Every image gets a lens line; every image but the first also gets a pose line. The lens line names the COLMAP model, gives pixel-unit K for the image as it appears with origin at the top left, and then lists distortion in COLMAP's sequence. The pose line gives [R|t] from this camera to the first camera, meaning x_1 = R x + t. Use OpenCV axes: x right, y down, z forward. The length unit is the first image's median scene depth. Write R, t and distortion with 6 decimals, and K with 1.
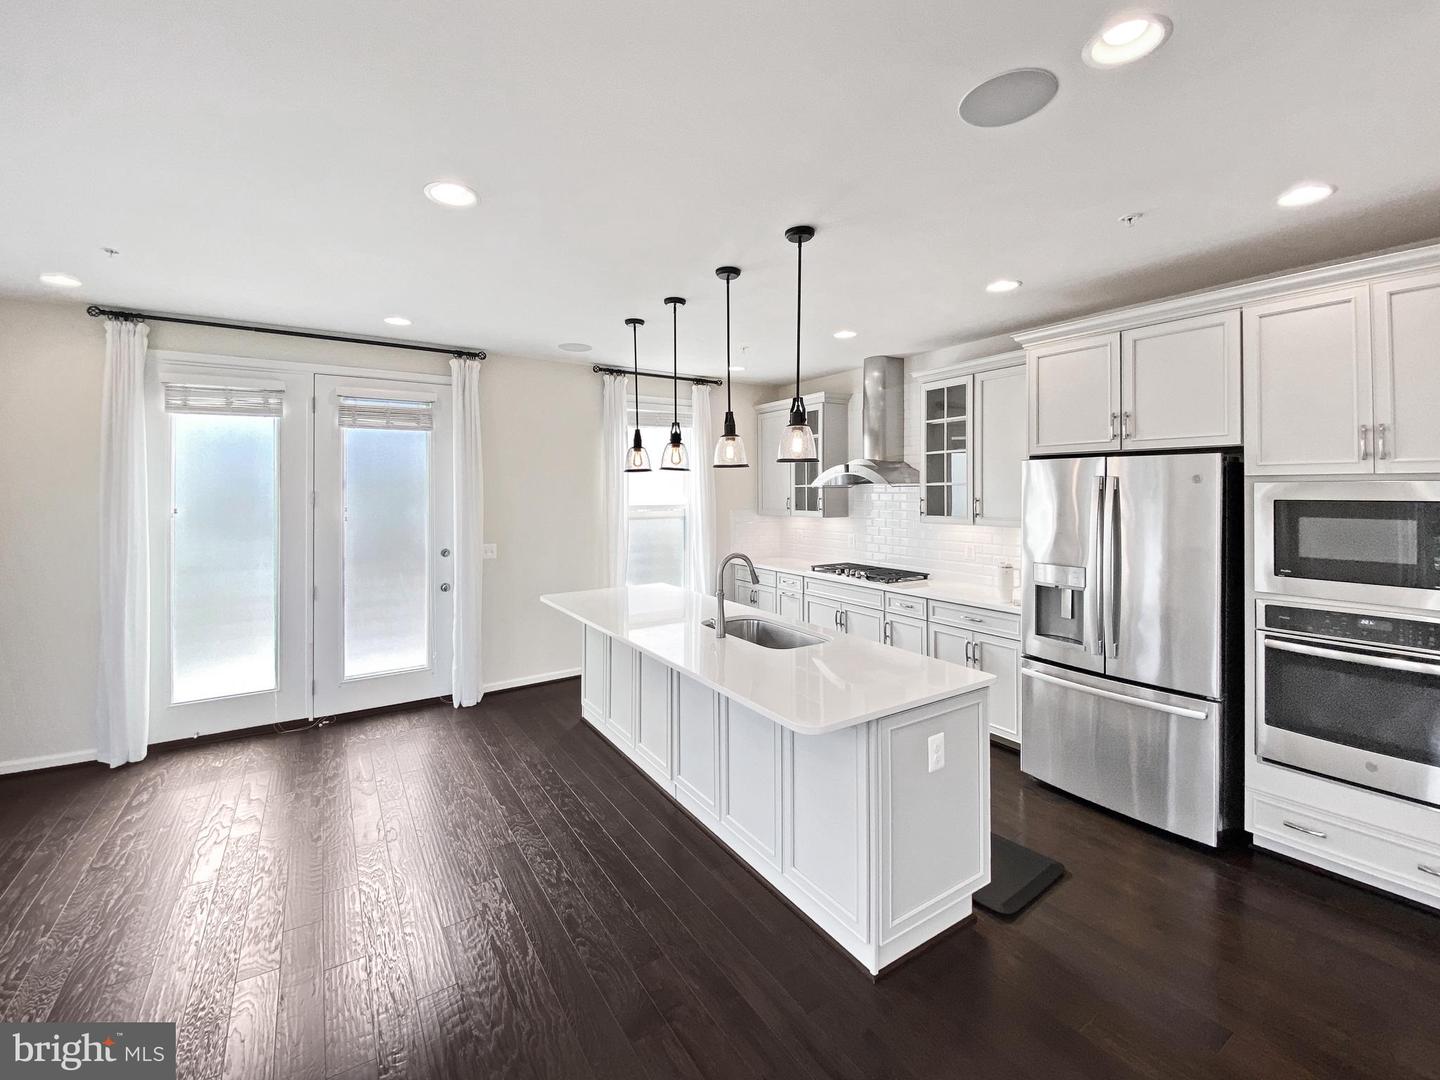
lens RADIAL K [[615.9, 0, 728.7], [0, 615.9, 489.5], [0, 0, 1]] dist [0.019513, -0.024413]
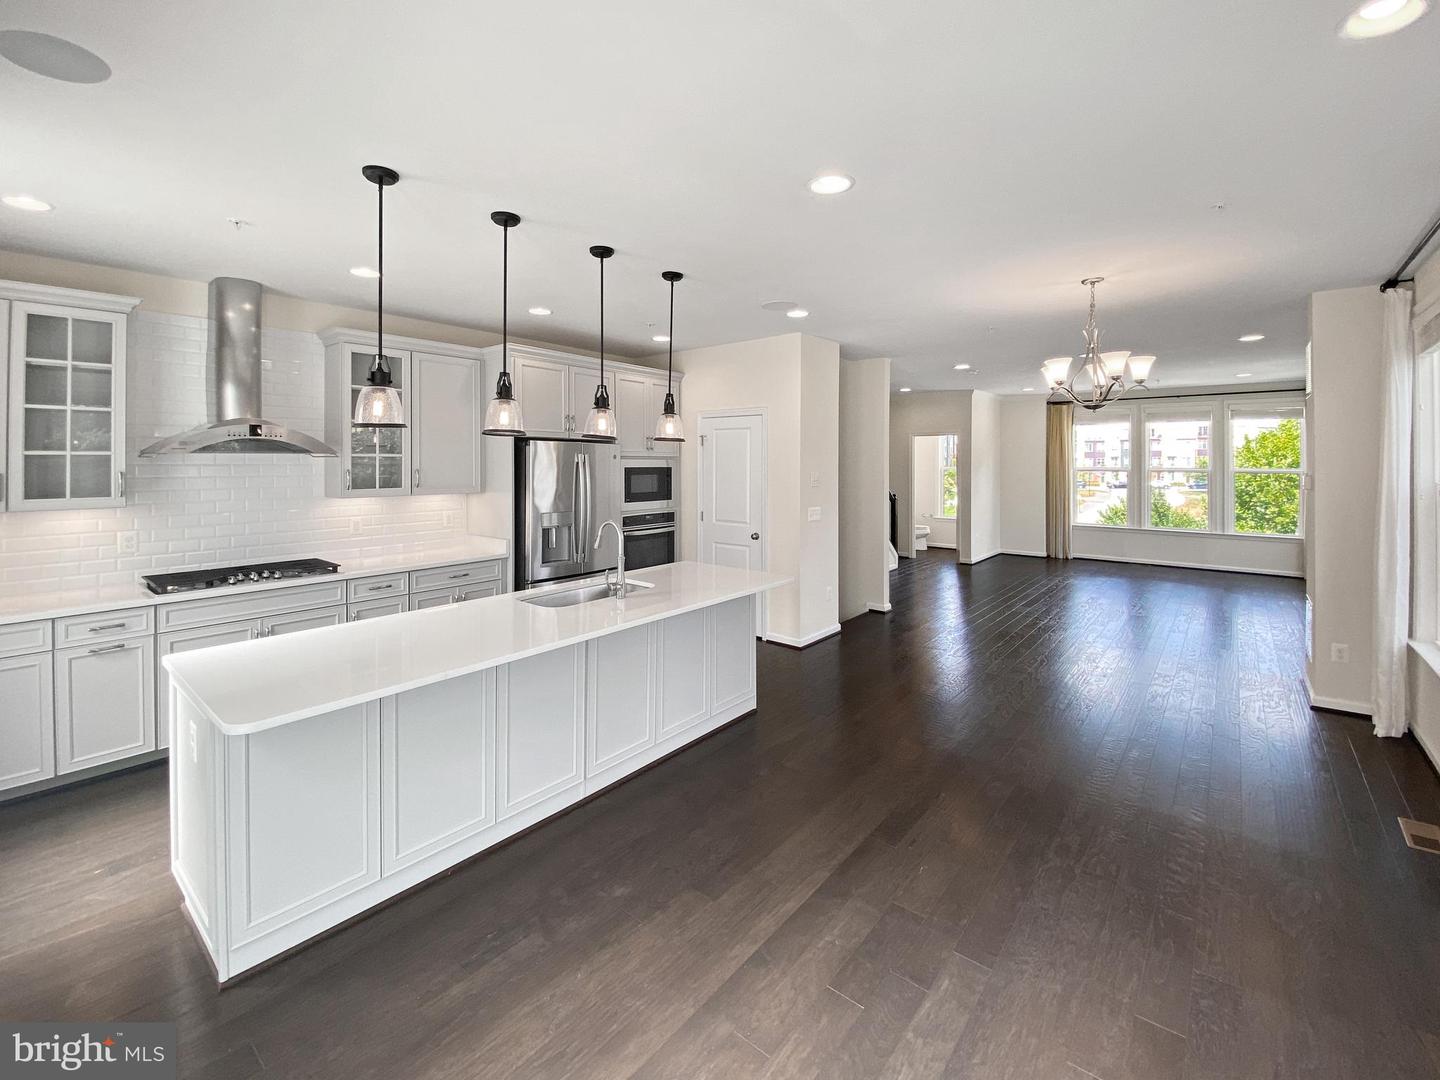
lens RADIAL K [[604.0, 0, 721.4], [0, 604.0, 459.9], [0, 0, 1]] dist [0.000205, -0.013135]
pose [[-0.293106, 0.007246, 0.956052, -0.981802], [-0.001238, 0.999968, -0.007958, 0.006348], [-0.956079, -0.003516, -0.293088, 1.043295]]
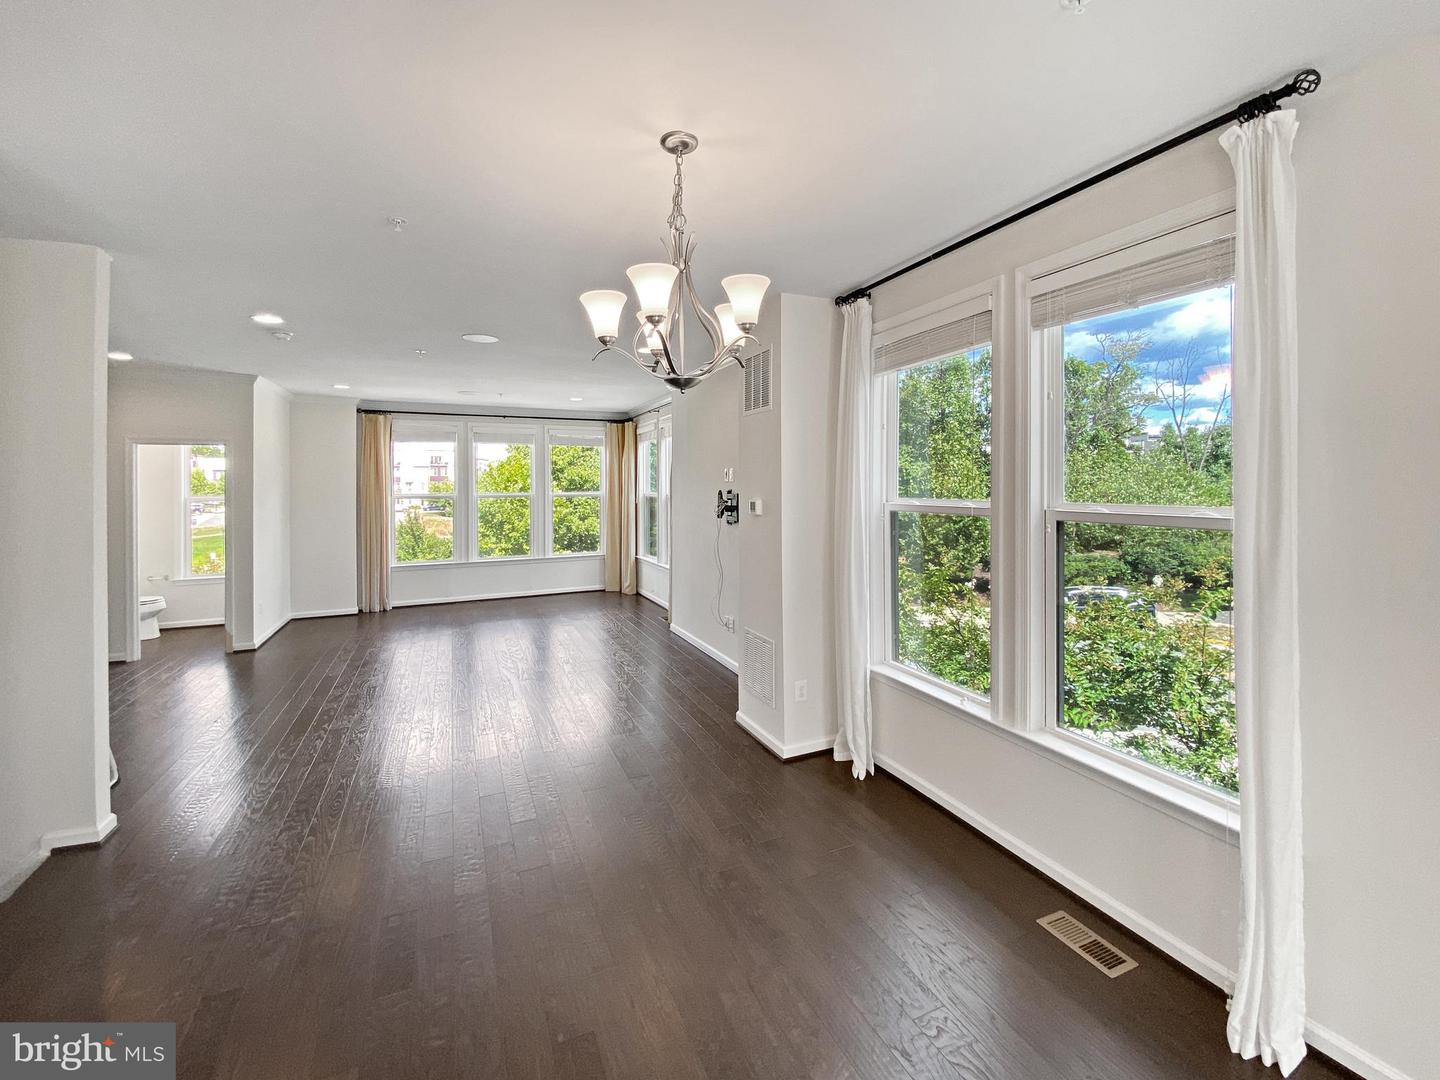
lens RADIAL K [[615.9, 0, 728.7], [0, 615.9, 489.5], [0, 0, 1]] dist [0.019513, -0.024413]
pose [[-0.987218, 0.011134, 0.158985, -0.228102], [0.011989, 0.999918, 0.004419, 0.002409], [-0.158922, 0.006269, -0.987271, 0.640403]]
